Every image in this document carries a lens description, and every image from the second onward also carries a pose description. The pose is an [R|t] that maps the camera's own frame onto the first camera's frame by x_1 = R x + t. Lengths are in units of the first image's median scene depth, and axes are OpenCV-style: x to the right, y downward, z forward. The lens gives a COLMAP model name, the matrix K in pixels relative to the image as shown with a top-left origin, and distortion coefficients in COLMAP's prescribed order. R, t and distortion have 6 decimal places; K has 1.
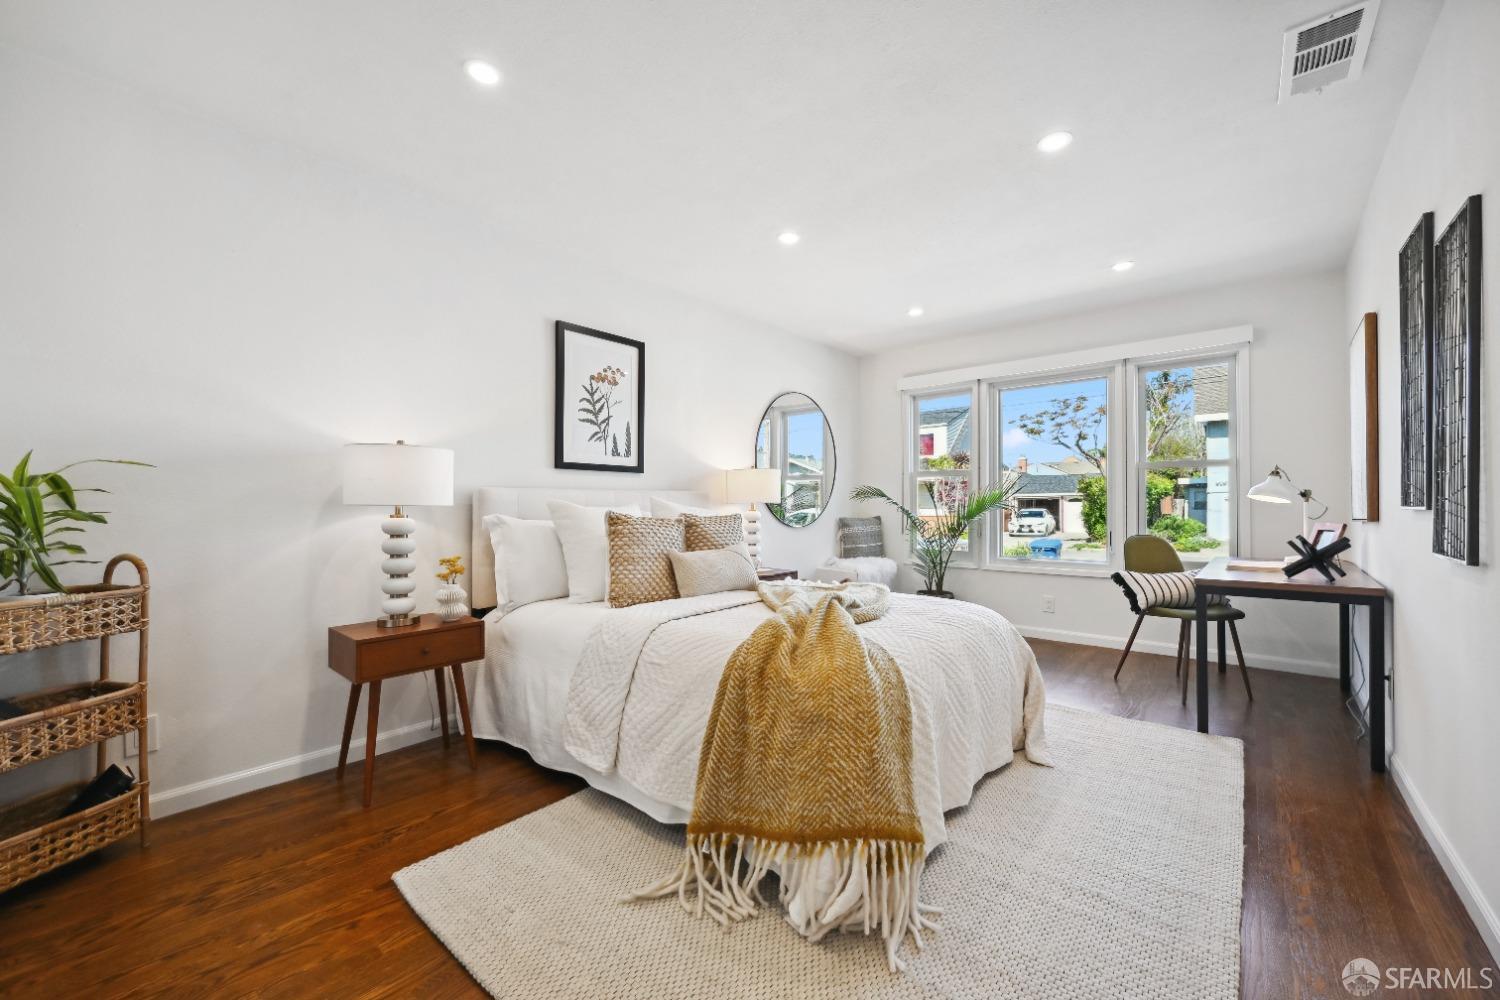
lens RADIAL K [[593.2, 0, 750.0], [0, 593.2, 502.4], [0, 0, 1]] dist [-0.000636, 0.000265]
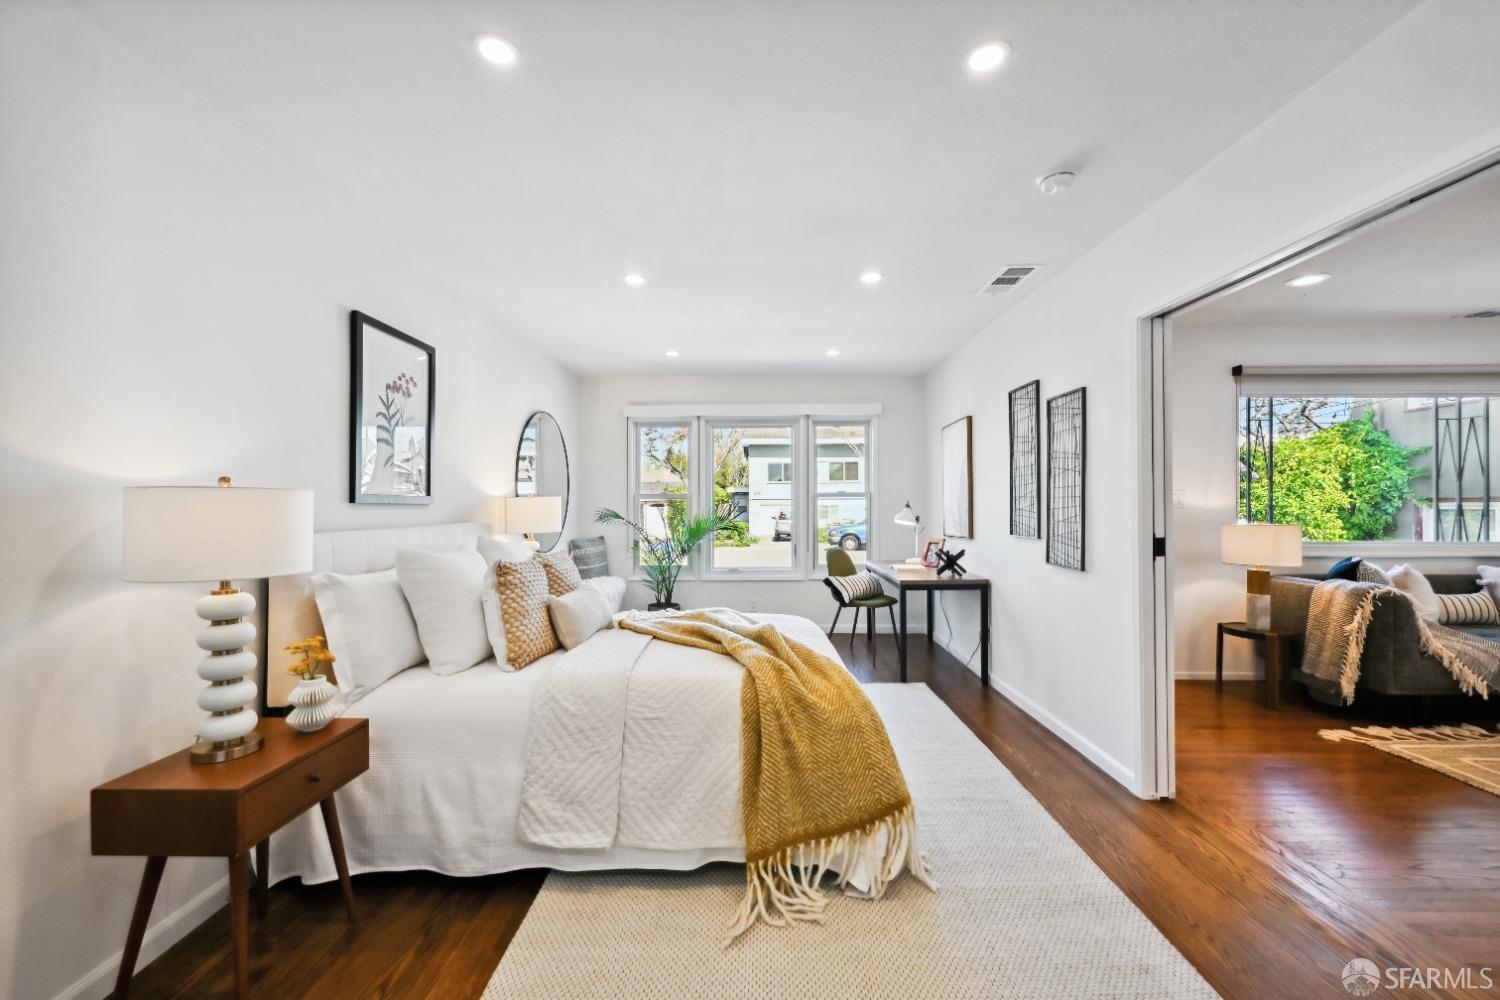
lens RADIAL K [[593.2, 0, 750.0], [0, 593.2, 502.4], [0, 0, 1]] dist [-0.000636, 0.000265]
pose [[0.767644, 0.001269, 0.640875, -0.405127], [0.000735, 0.999996, -0.002860, -0.052710], [-0.640876, 0.002666, 0.767640, 0.078977]]
